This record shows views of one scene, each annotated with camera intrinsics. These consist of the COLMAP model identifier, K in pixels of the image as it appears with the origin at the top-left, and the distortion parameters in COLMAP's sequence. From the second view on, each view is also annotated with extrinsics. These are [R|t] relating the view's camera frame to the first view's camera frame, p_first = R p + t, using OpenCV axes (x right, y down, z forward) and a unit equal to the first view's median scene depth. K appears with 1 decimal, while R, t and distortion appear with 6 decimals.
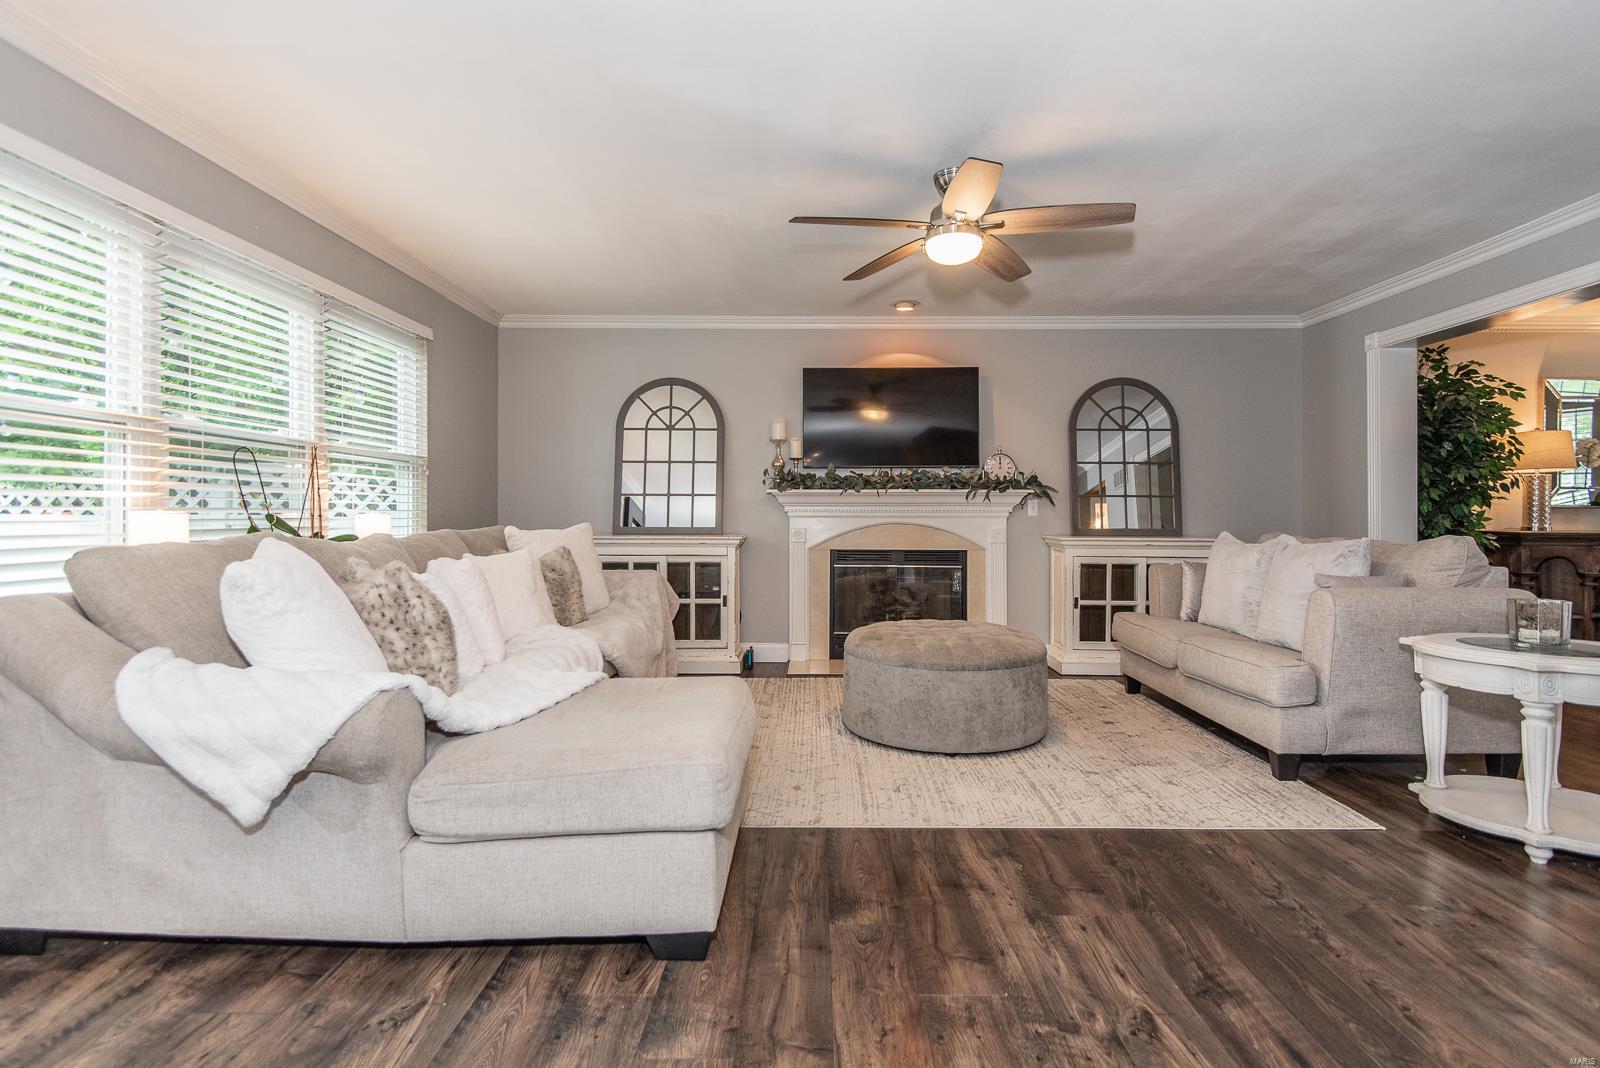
lens RADIAL K [[779.8, 0, 800.0], [0, 779.8, 534.0], [0, 0, 1]] dist [0.001685, -0.000005]
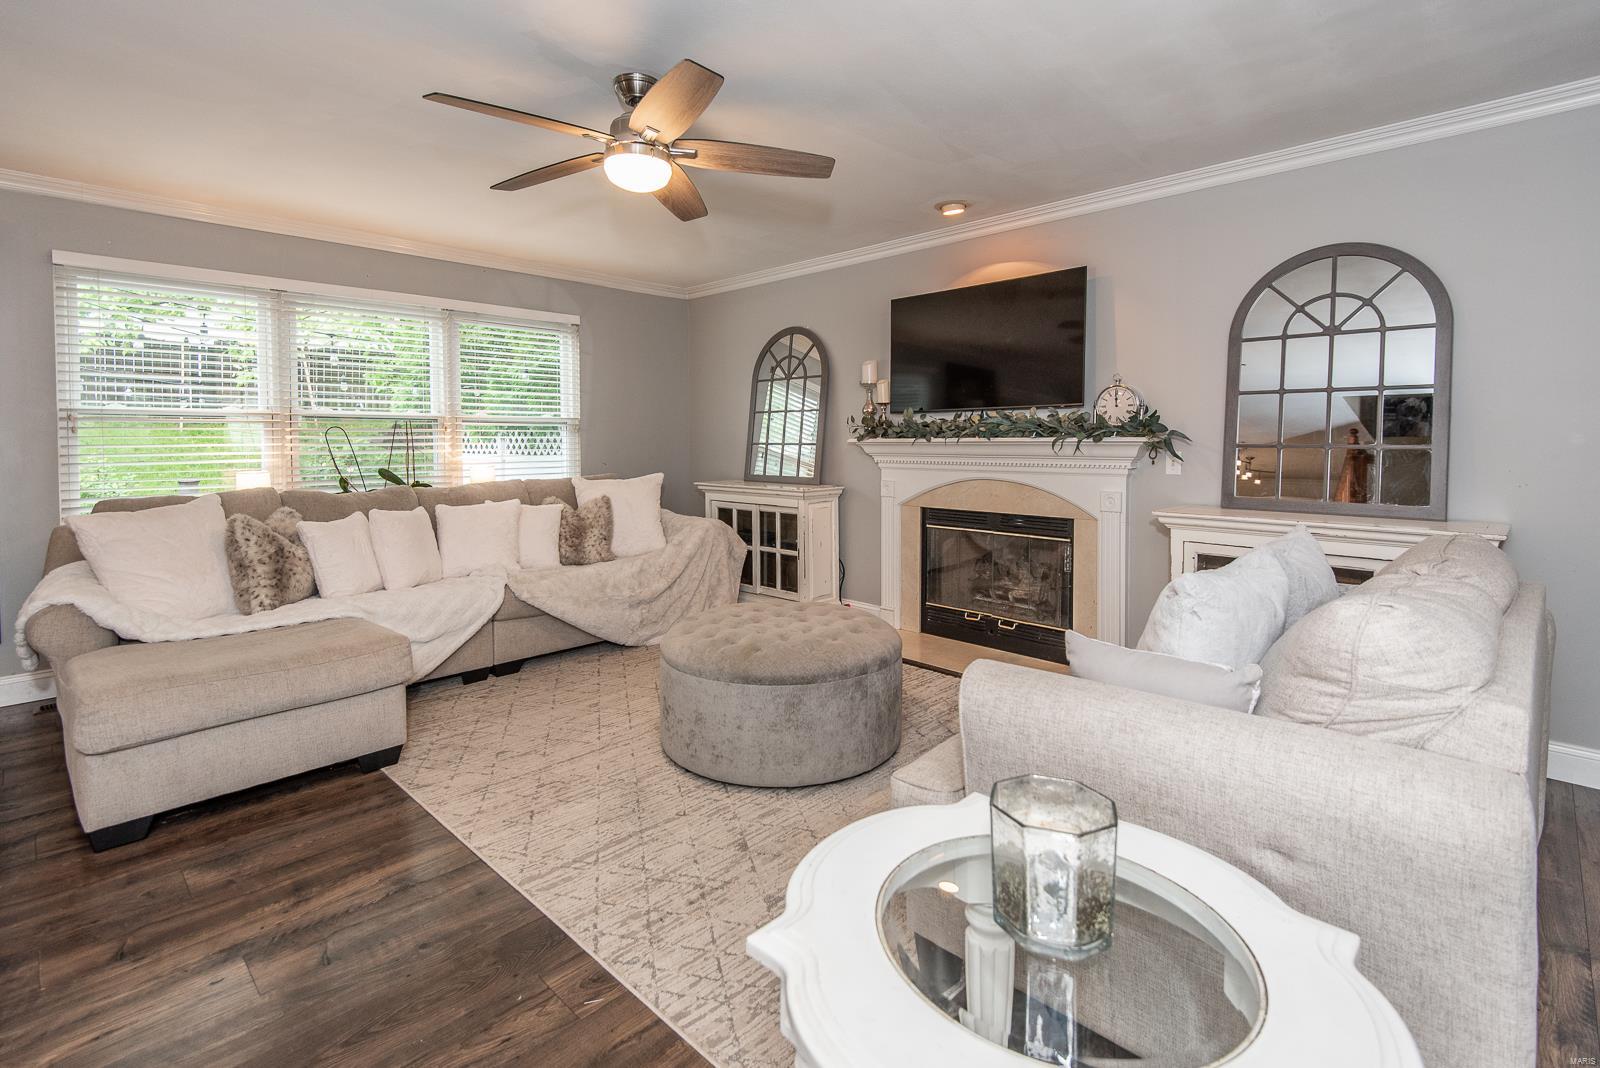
lens RADIAL K [[739.7, 0, 806.5], [0, 739.7, 498.9], [0, 0, 1]] dist [0.003106, -0.004773]
pose [[0.731374, 0.048018, -0.680284, 0.521815], [-0.006445, 0.997960, 0.063512, -0.041605], [0.681946, -0.042066, 0.730191, 0.318420]]
